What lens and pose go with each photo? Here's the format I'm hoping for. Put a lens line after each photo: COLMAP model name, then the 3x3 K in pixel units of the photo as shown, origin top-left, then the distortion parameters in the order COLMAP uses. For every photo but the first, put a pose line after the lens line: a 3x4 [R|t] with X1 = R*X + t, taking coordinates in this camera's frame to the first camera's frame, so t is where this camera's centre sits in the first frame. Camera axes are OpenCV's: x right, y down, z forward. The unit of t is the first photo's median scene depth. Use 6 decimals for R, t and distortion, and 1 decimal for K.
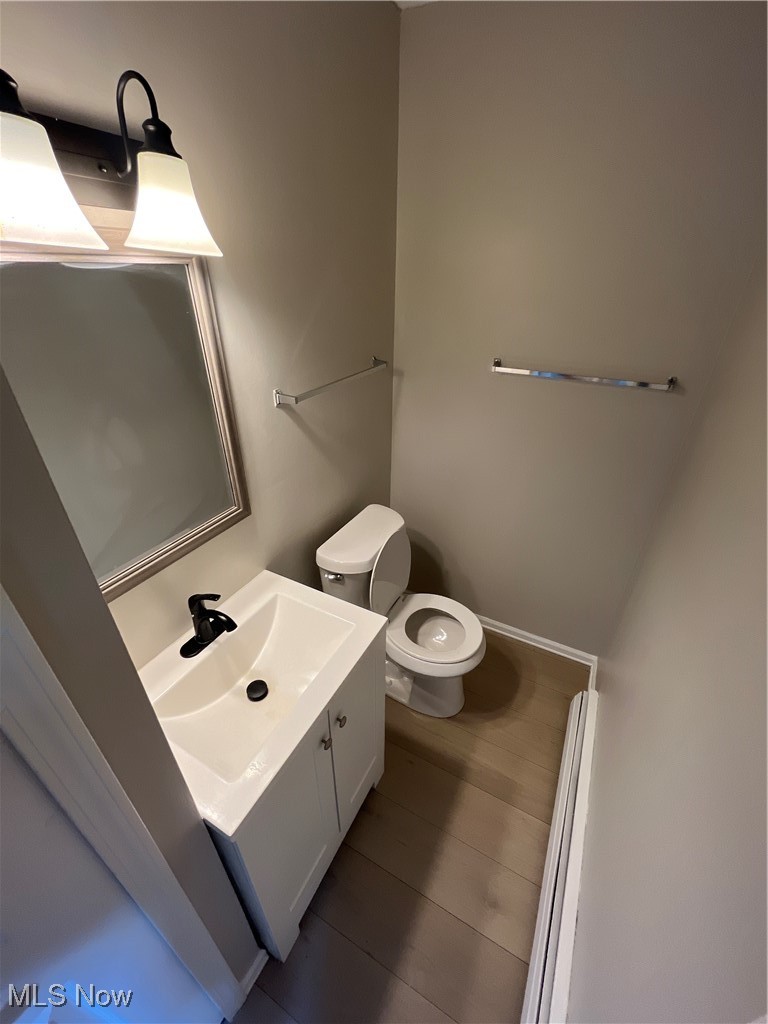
lens RADIAL K [[407.9, 0, 389.7], [0, 407.9, 516.9], [0, 0, 1]] dist [-0.009138, 0.000365]
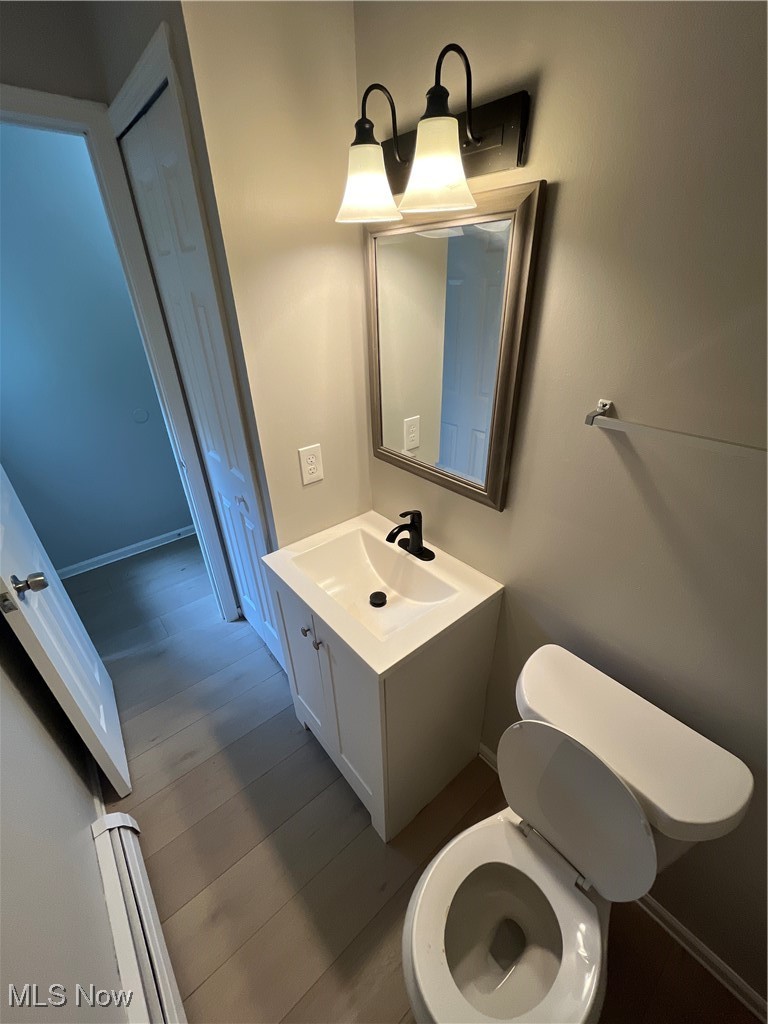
lens RADIAL K [[407.9, 0, 388.1], [0, 407.9, 506.0], [0, 0, 1]] dist [-0.009138, 0.000365]
pose [[-0.377701, 0.437977, -0.815793, 0.471662], [-0.461492, 0.674777, 0.575934, -0.415218], [0.802725, 0.594013, -0.052741, 0.844453]]
